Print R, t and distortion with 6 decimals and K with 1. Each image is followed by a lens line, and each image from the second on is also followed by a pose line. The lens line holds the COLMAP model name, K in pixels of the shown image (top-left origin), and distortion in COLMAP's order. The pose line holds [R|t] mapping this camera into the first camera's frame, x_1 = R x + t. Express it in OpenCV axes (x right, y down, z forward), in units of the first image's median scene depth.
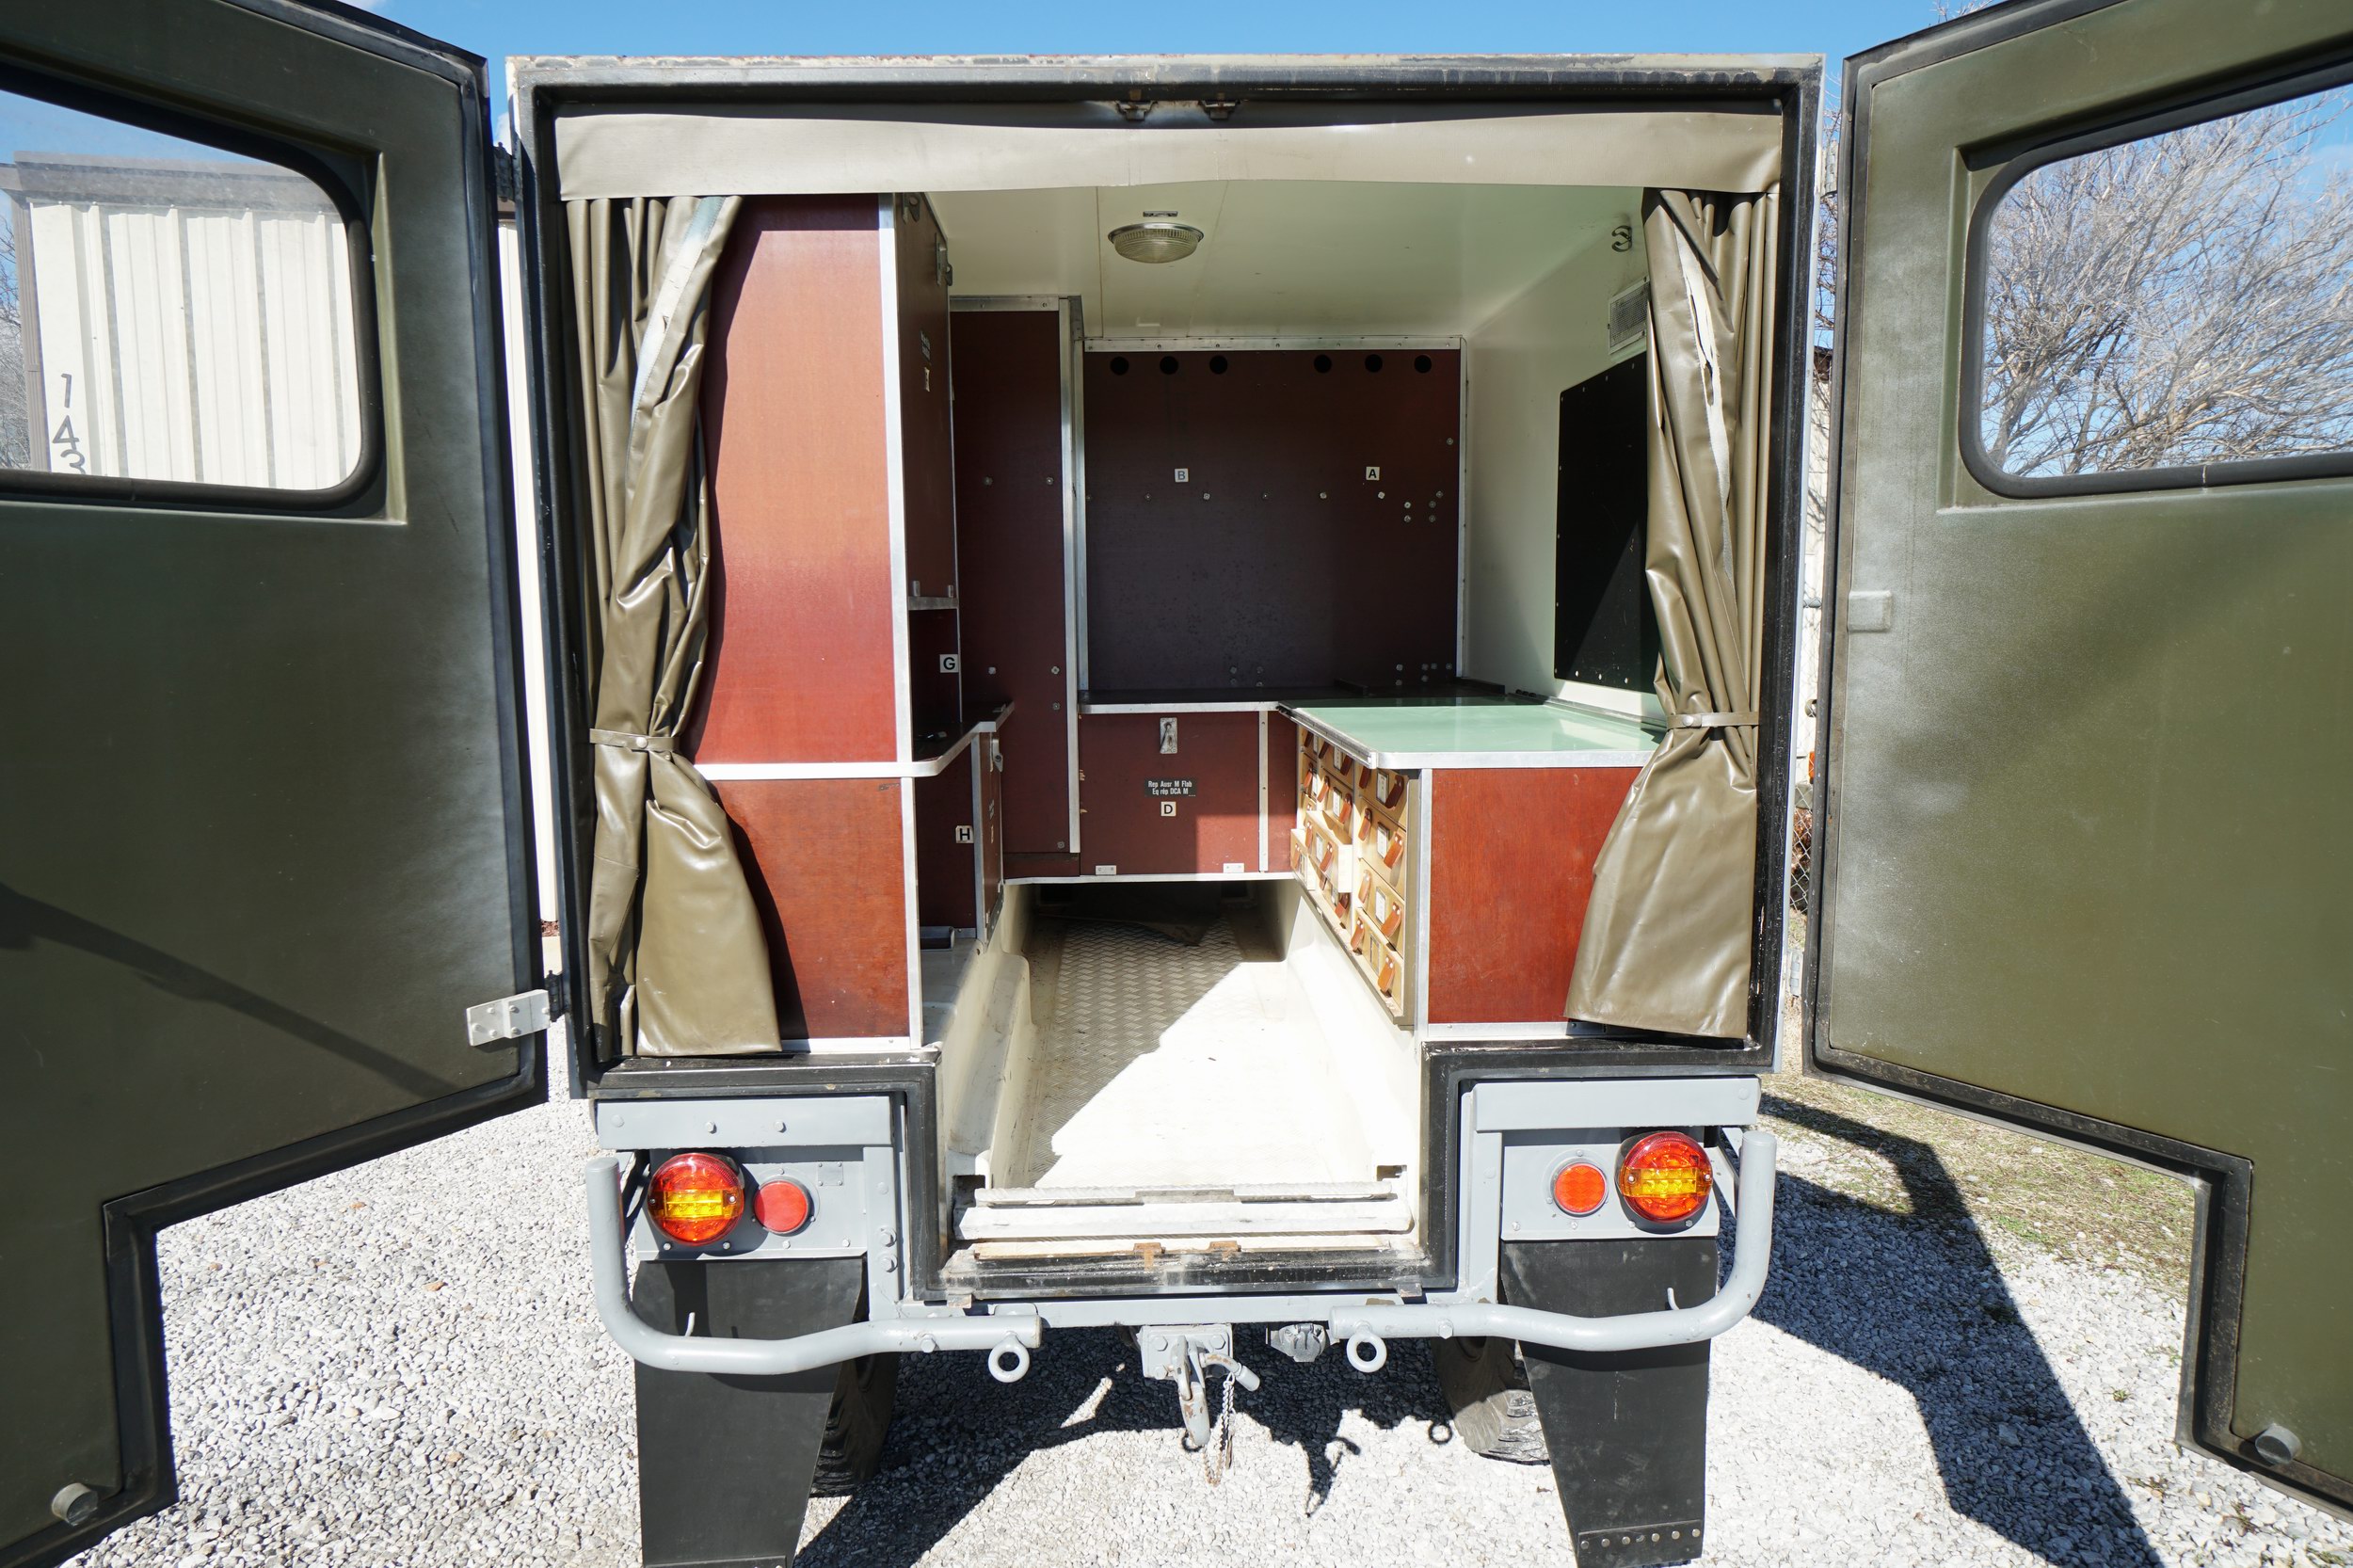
lens RADIAL K [[1376.1, 0, 1166.7], [0, 1376.1, 784.6], [0, 0, 1]] dist [-0.007671, 0.012206]
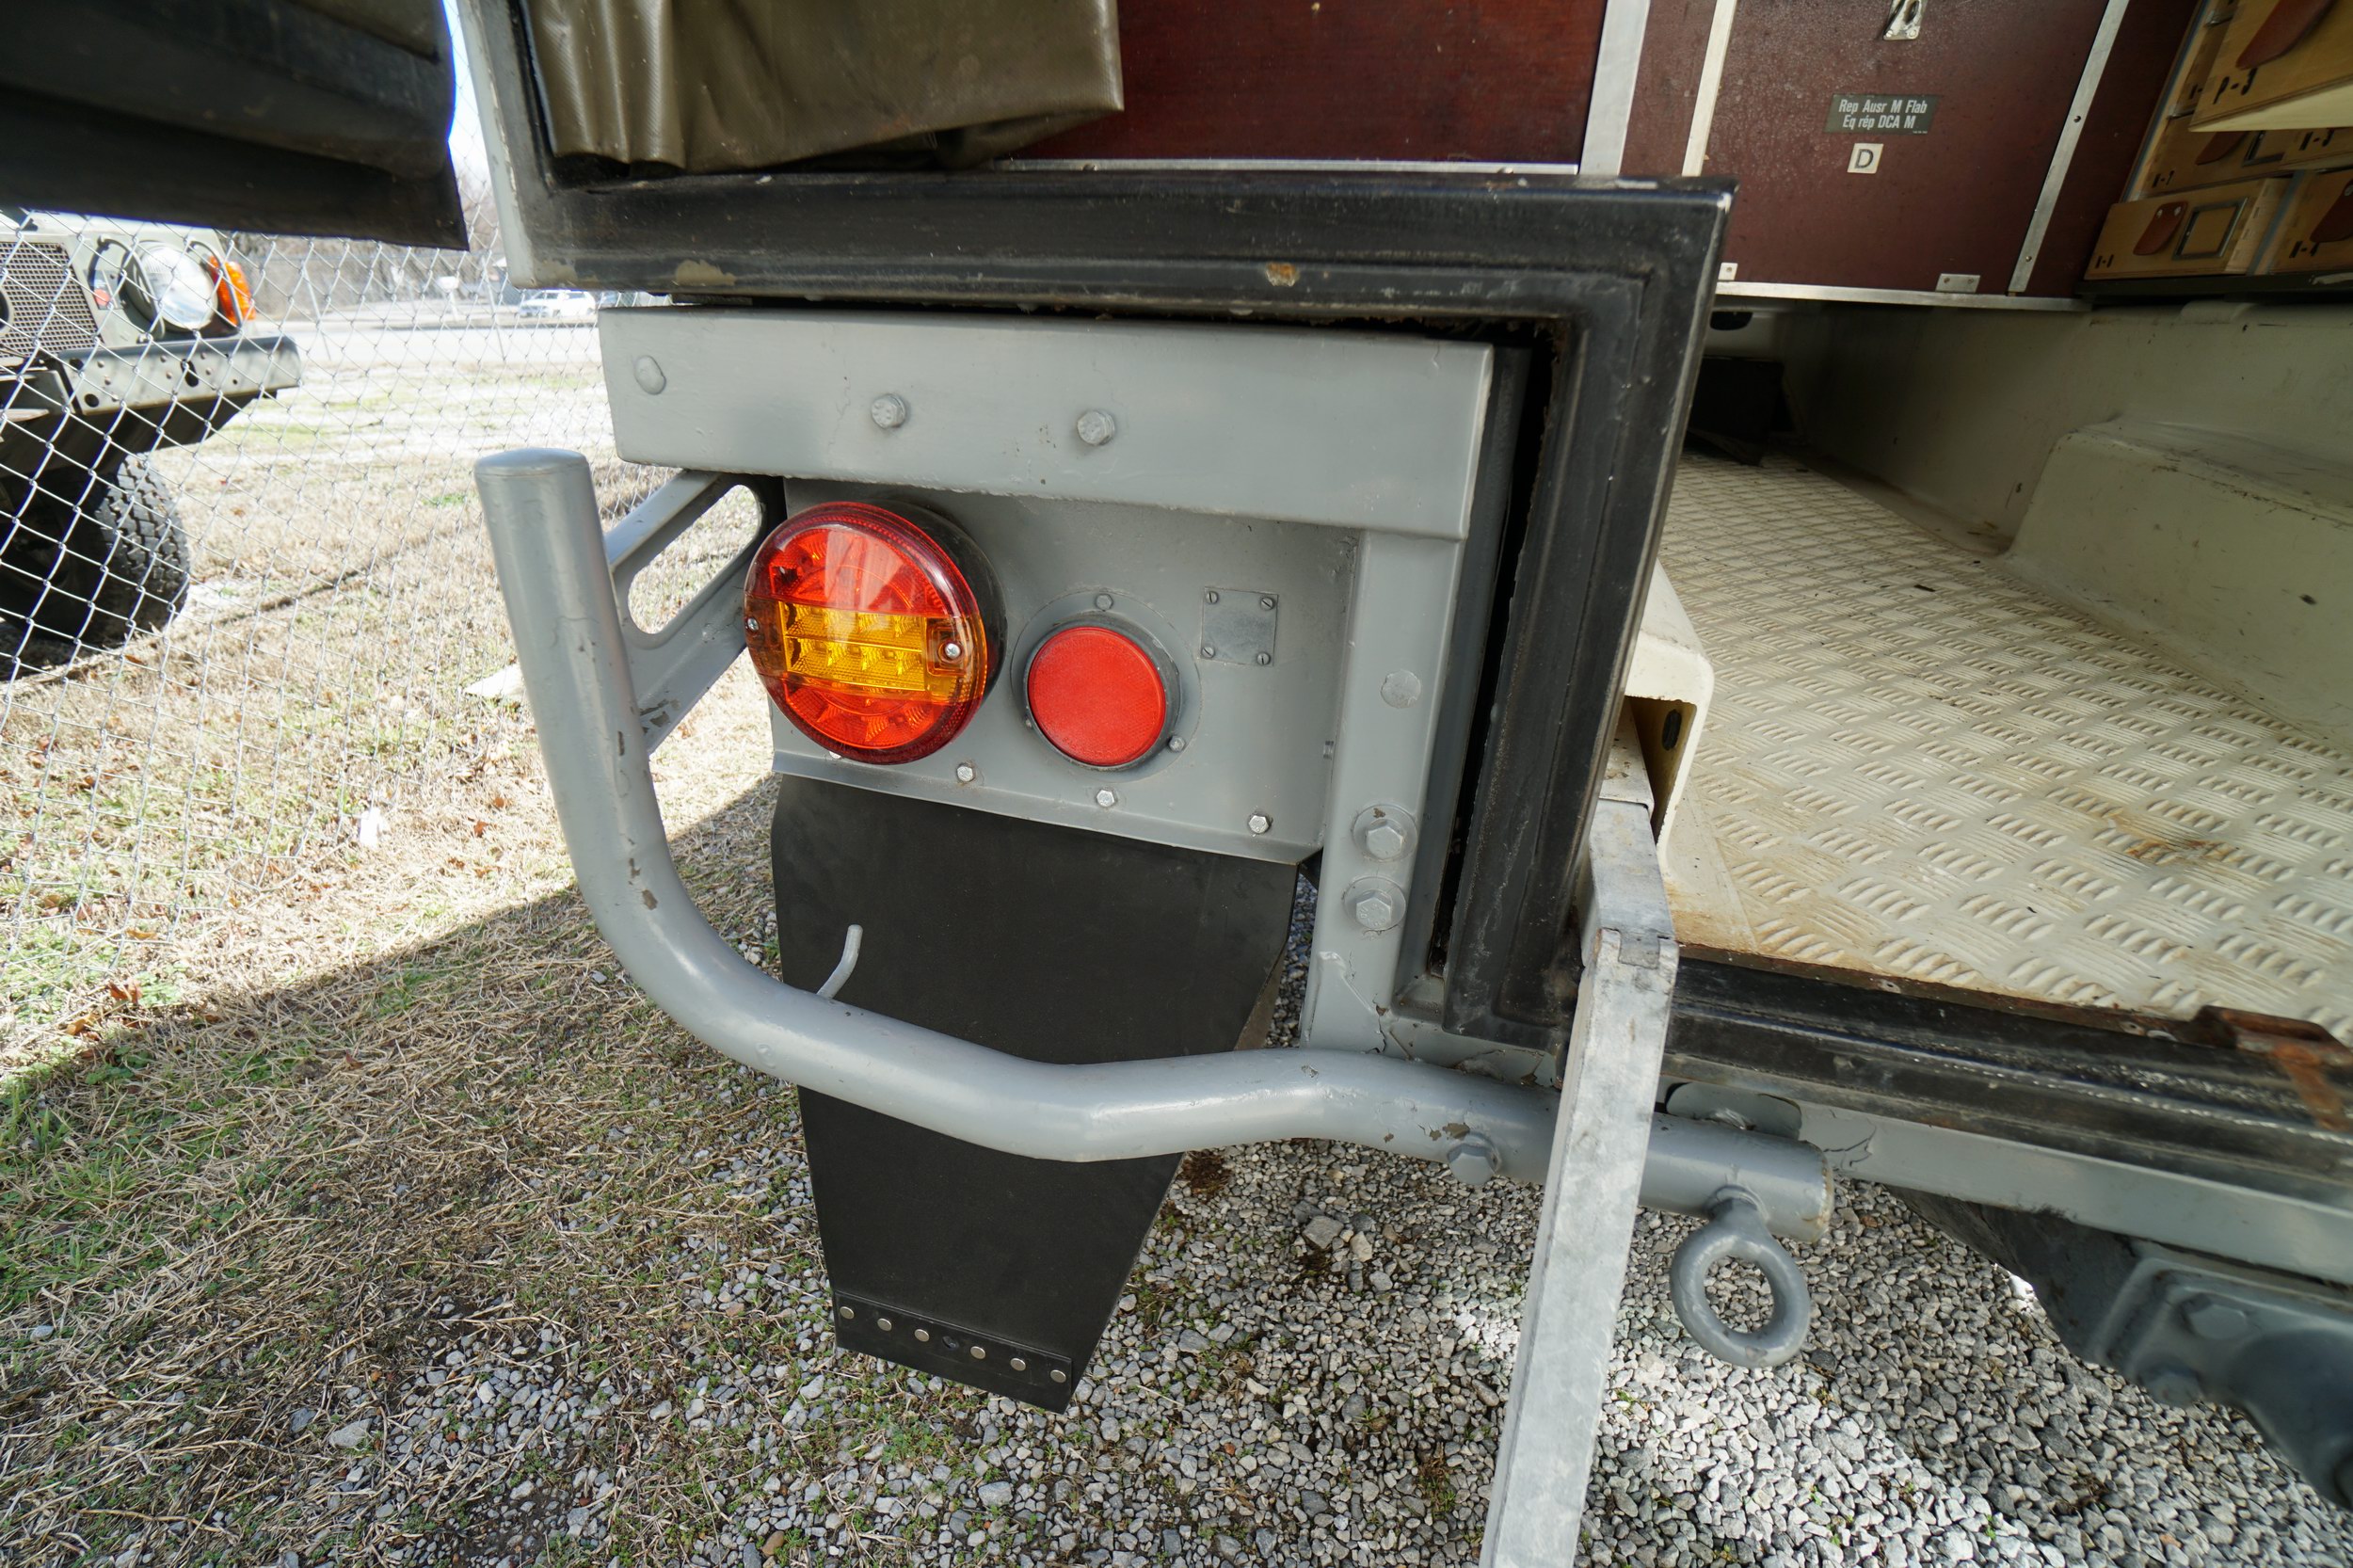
lens RADIAL K [[1033.5, 0, 1152.3], [0, 1033.5, 776.1], [0, 0, 1]] dist [-0.060115, 0.020310]
pose [[0.944497, 0.176495, -0.277082, -0.170573], [-0.080792, 0.942314, 0.324834, 0.214936], [0.318430, -0.284419, 0.904272, 0.680872]]
